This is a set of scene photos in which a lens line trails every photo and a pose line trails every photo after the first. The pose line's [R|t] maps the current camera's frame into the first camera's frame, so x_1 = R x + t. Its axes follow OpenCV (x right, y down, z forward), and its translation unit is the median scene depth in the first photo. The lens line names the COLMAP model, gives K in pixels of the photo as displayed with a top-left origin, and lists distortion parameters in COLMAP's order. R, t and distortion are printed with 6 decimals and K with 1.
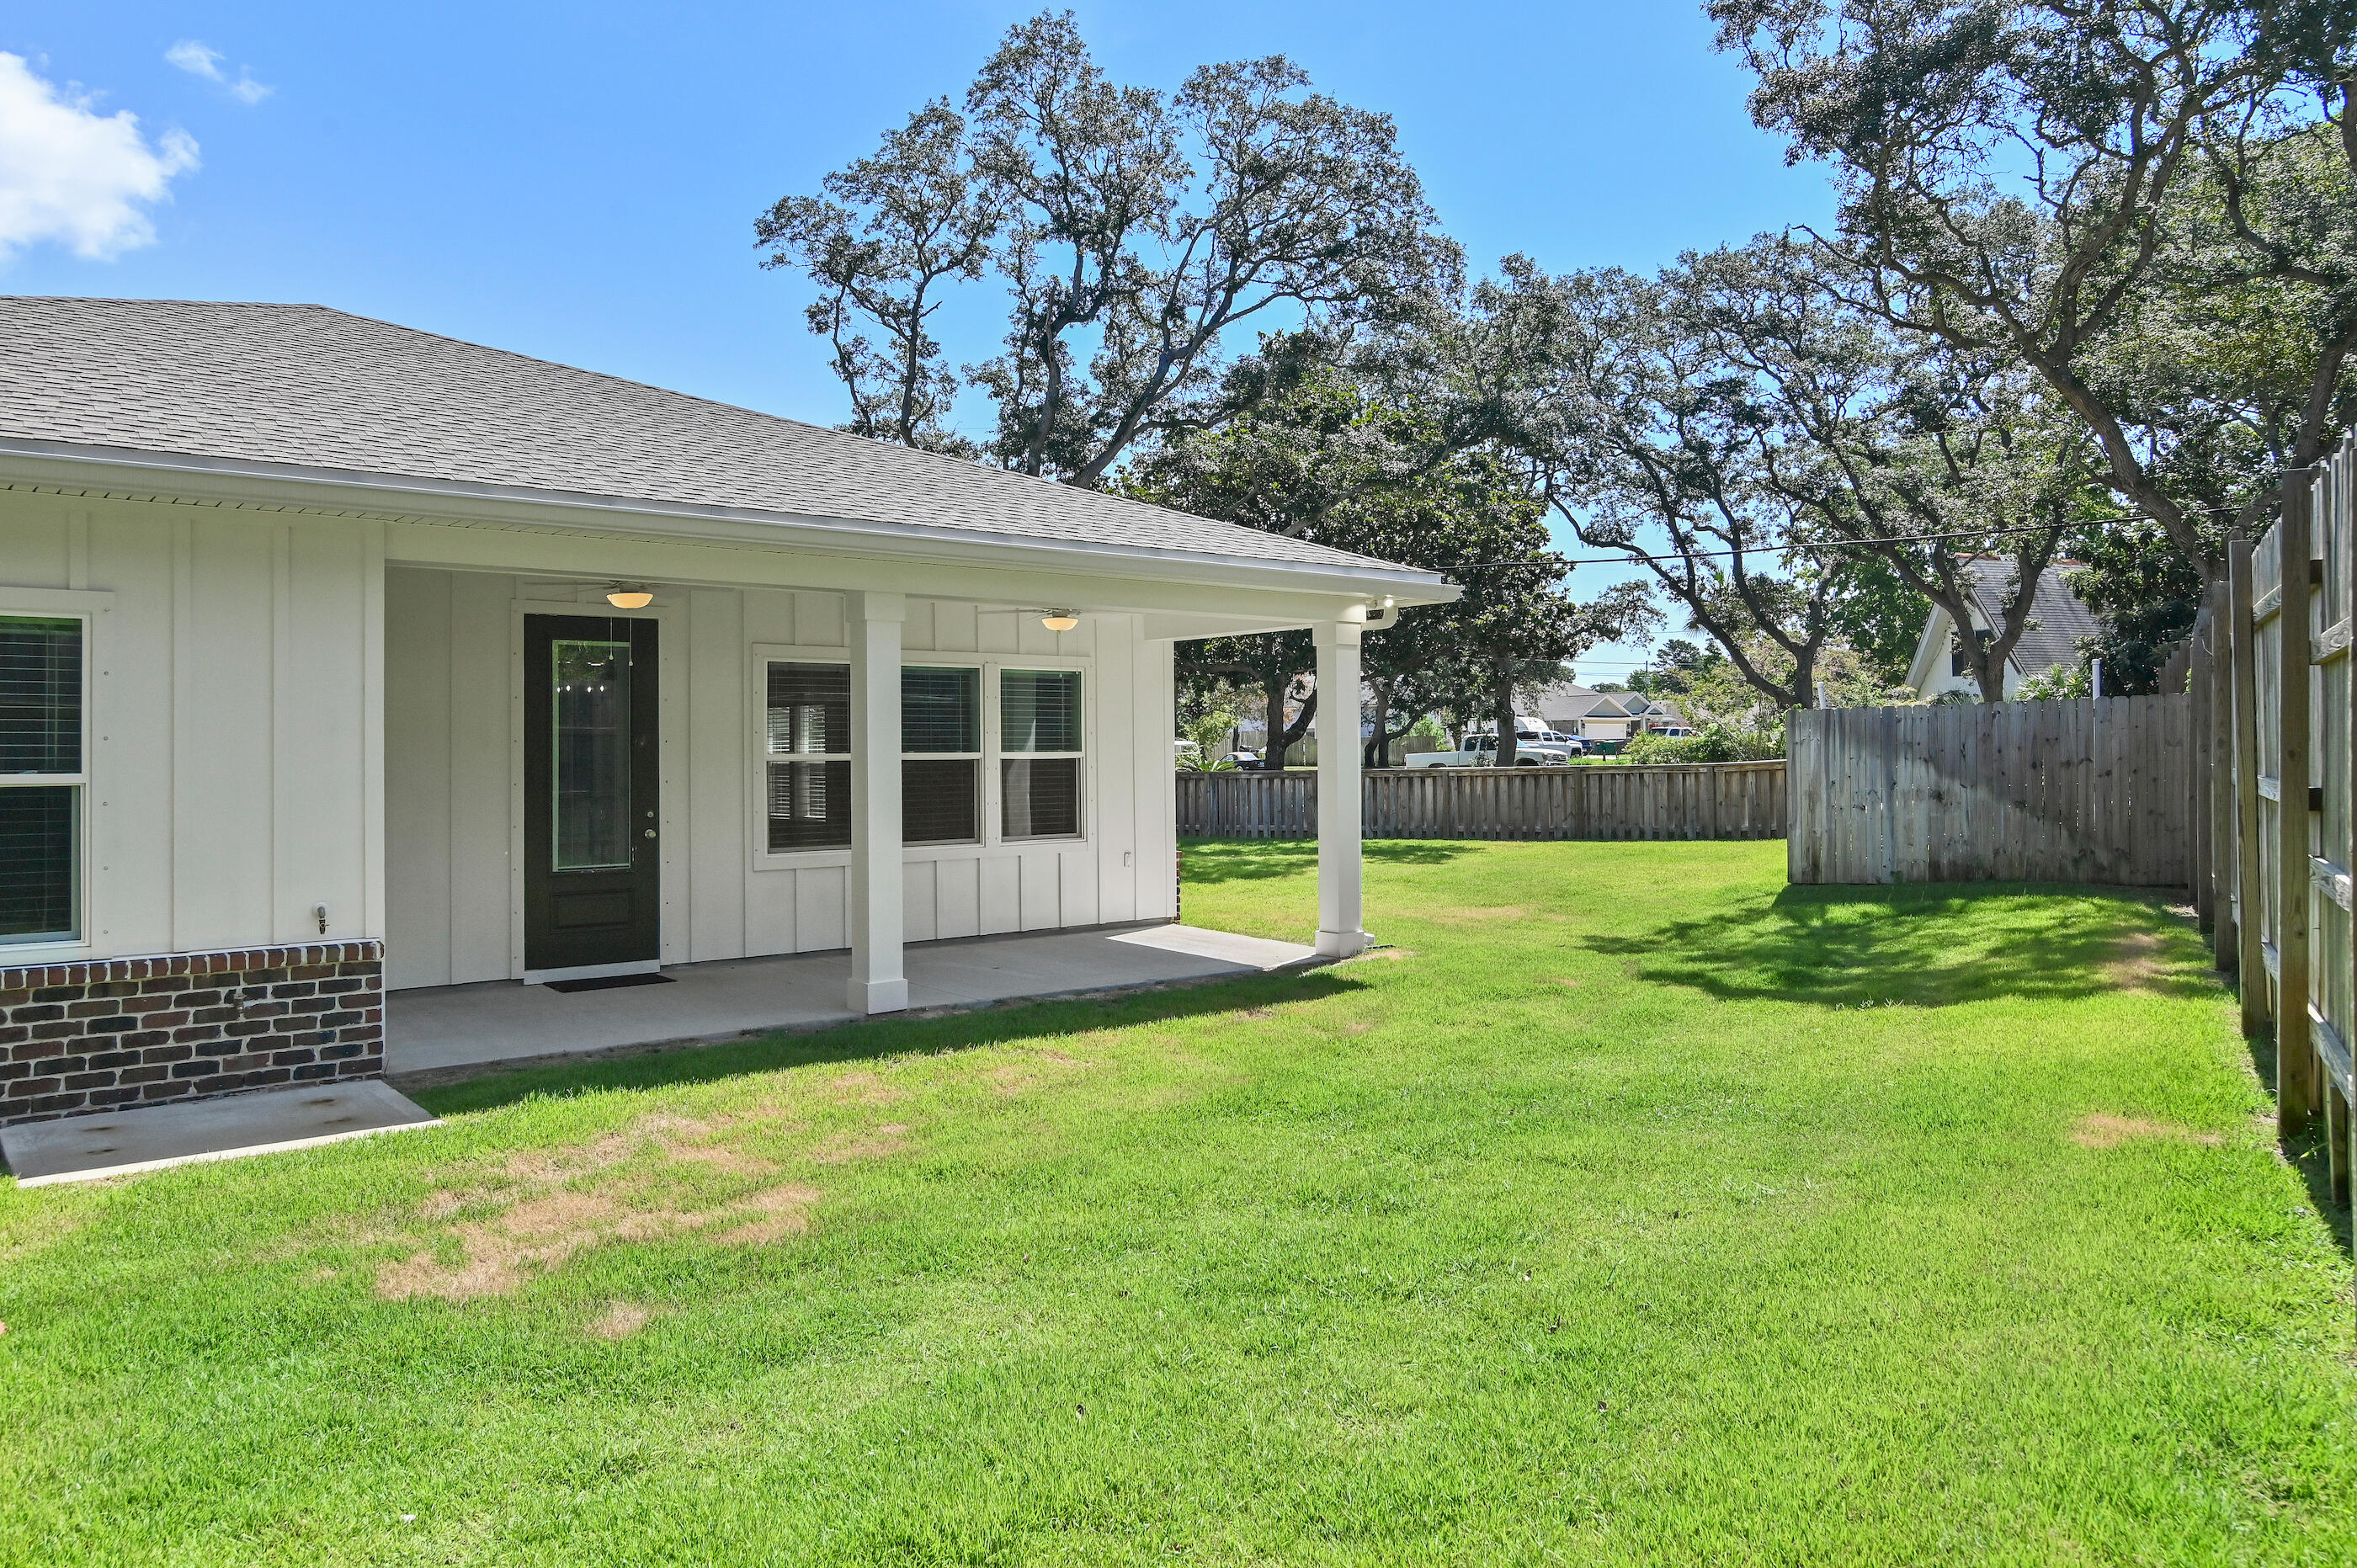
lens RADIAL K [[1552.9, 0, 1184.5], [0, 1552.9, 714.4], [0, 0, 1]] dist [-0.003320, 0.003069]
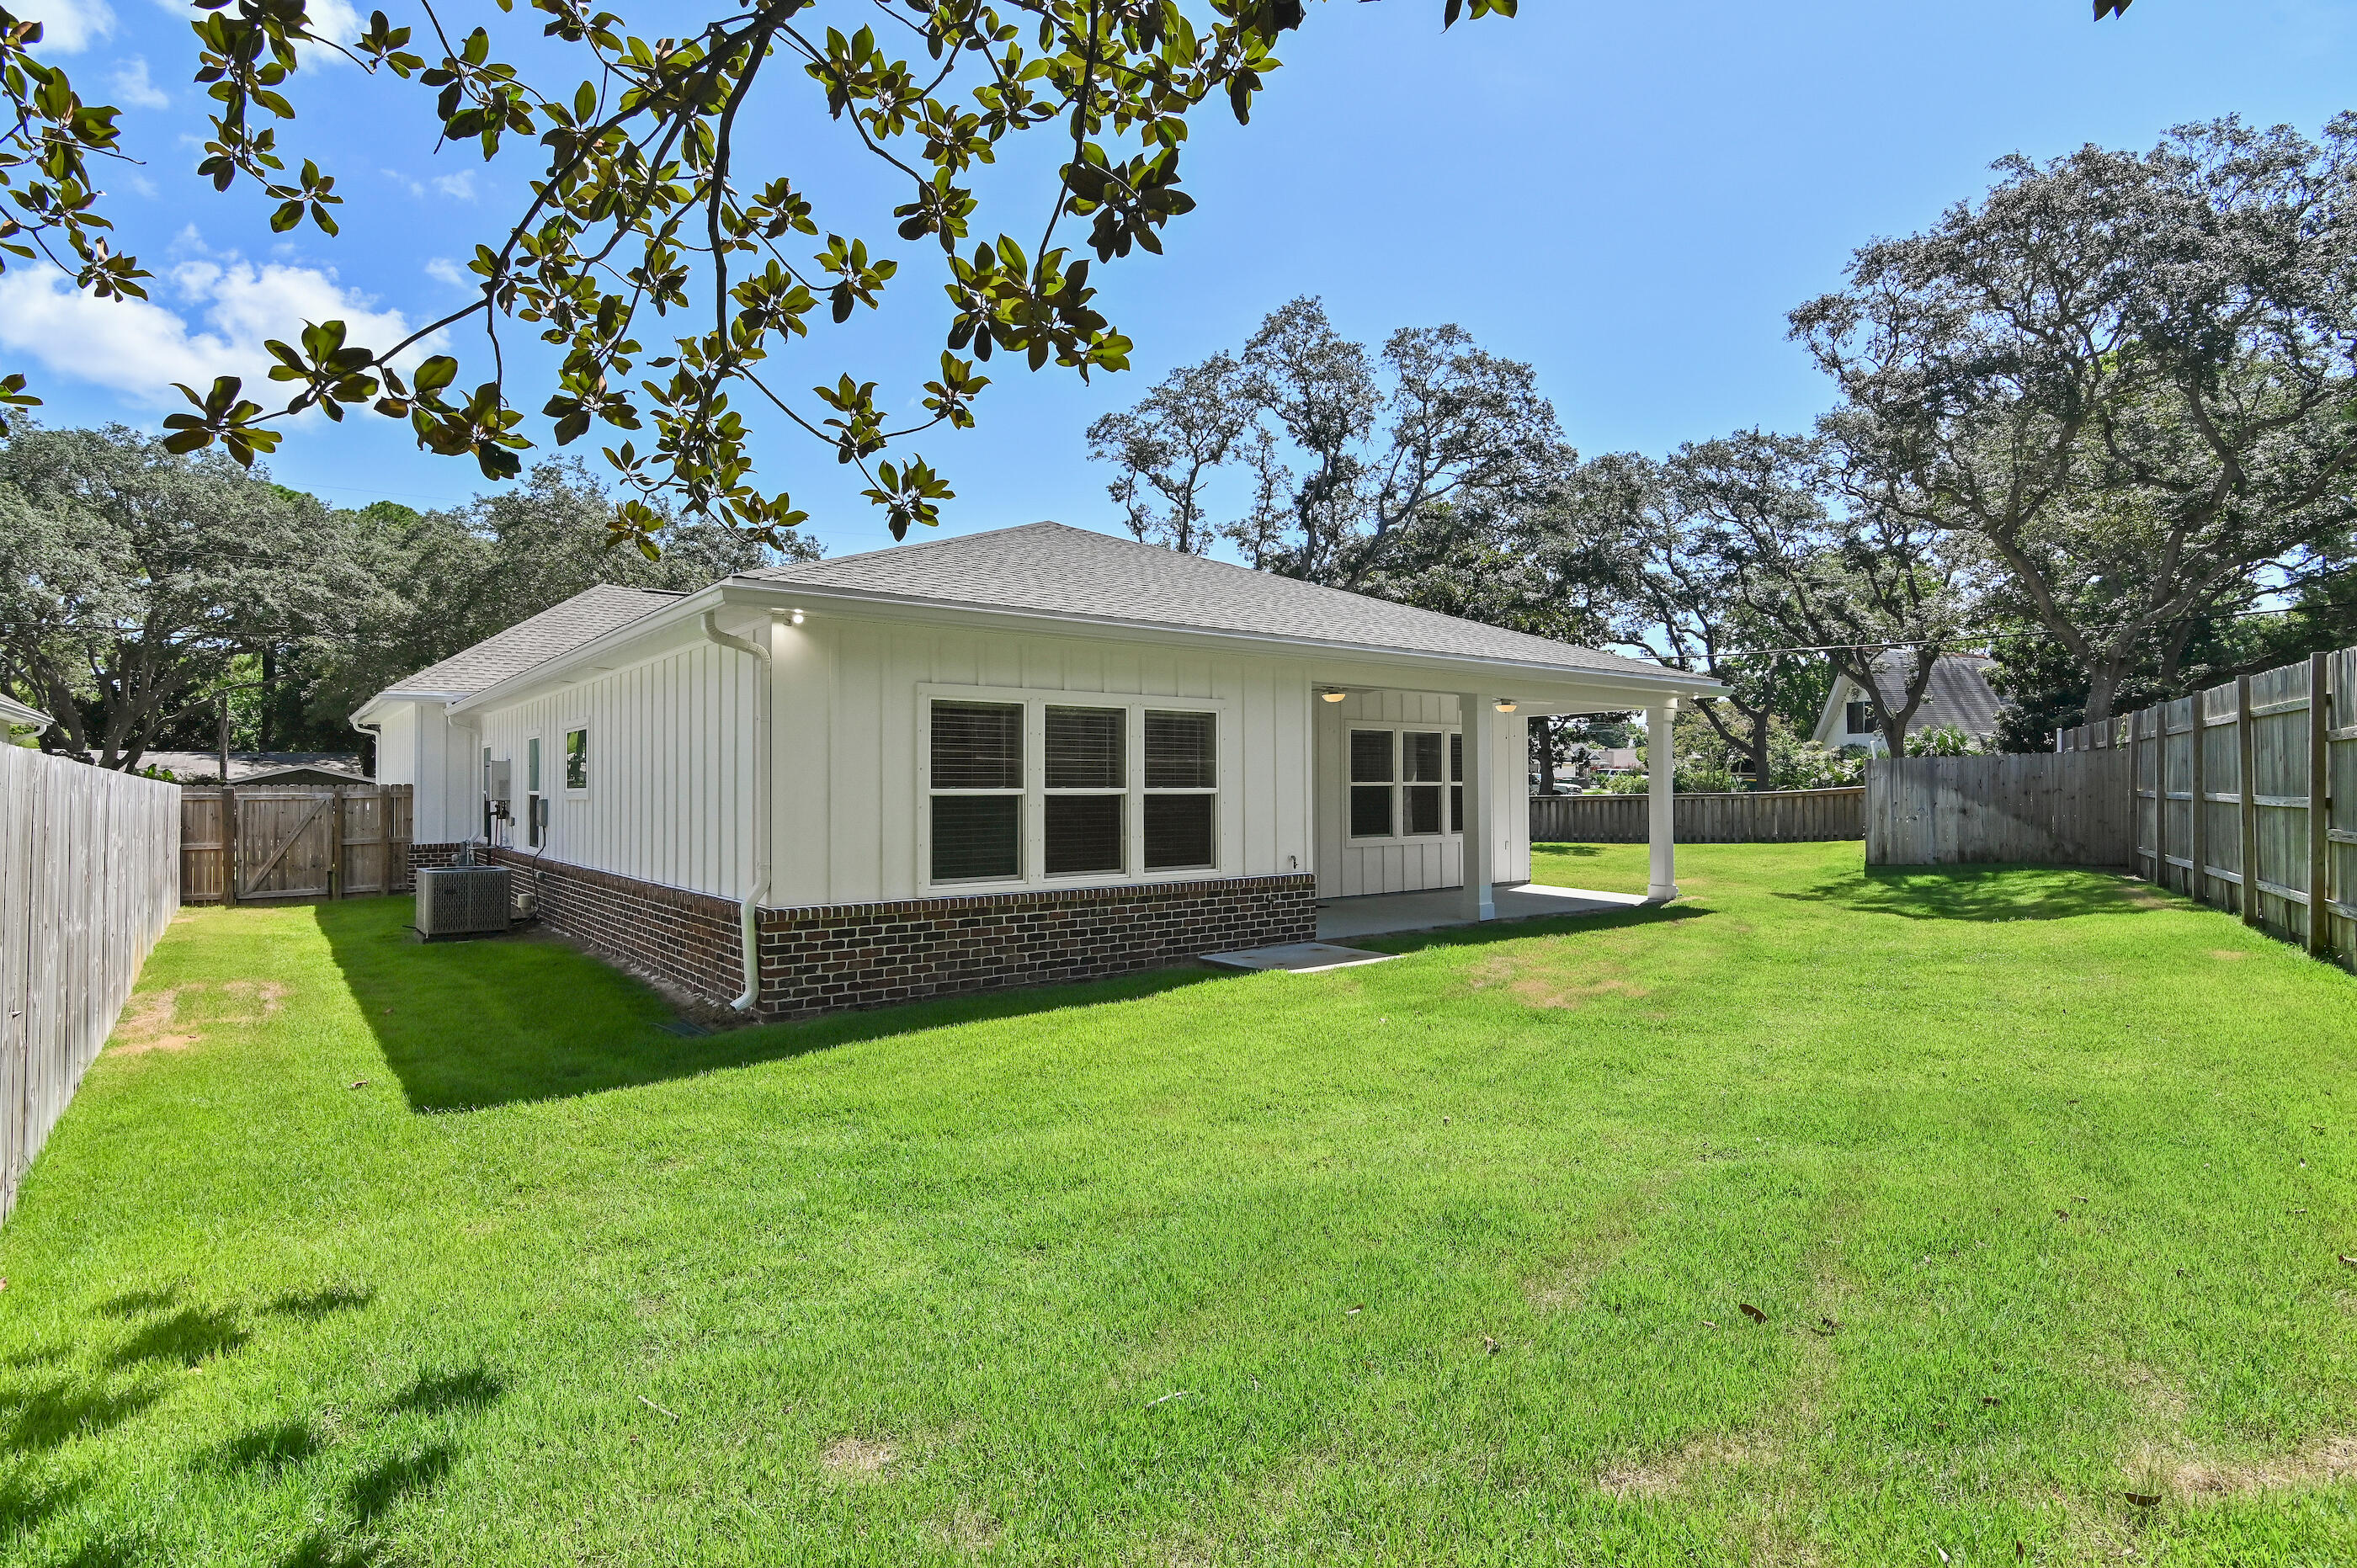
lens RADIAL K [[1156.5, 0, 1180.7], [0, 1156.5, 760.7], [0, 0, 1]] dist [-0.019935, -0.000429]
pose [[0.999674, 0.004330, -0.025163, -0.178542], [-0.004260, 0.999987, 0.002830, -0.000584], [0.025175, -0.002722, 0.999679, -0.133748]]
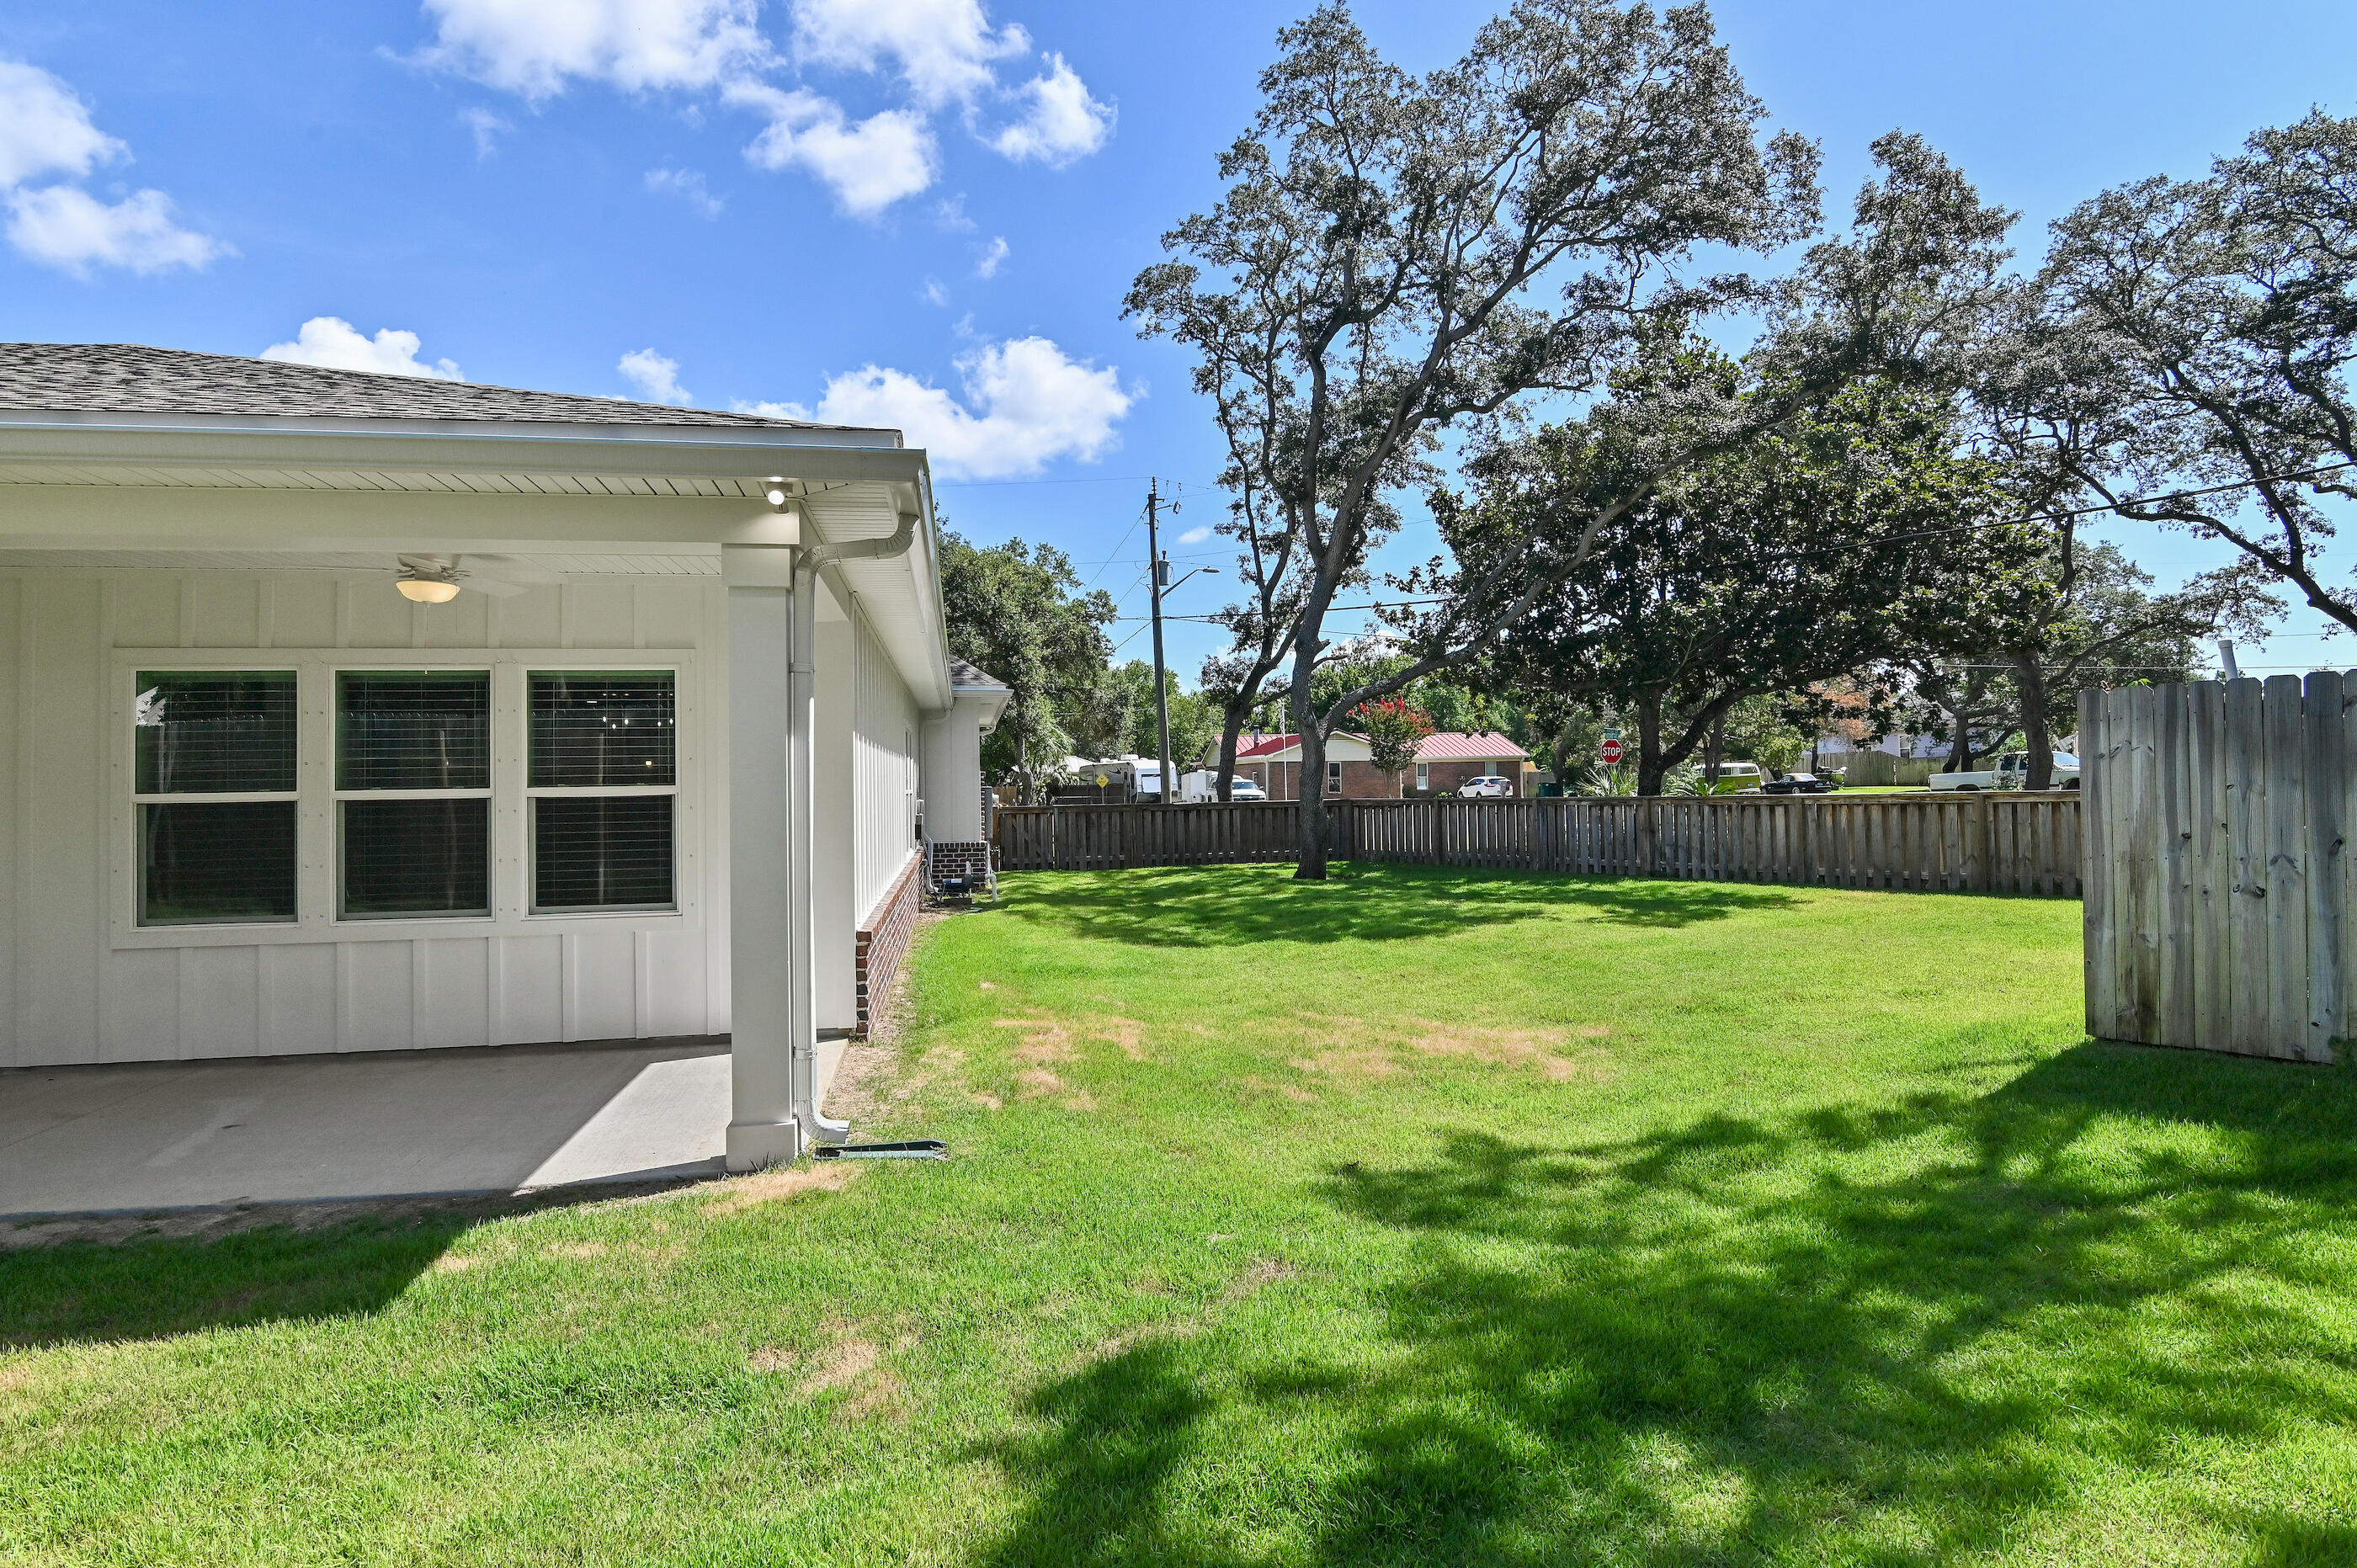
lens RADIAL K [[1210.5, 0, 1183.7], [0, 1210.5, 747.7], [0, 0, 1]] dist [-0.019921, 0.000700]
pose [[0.875695, -0.019682, -0.482463, 0.189754], [0.020340, 0.999786, -0.003868, 0.006643], [0.482436, -0.006426, 0.875908, 0.307625]]
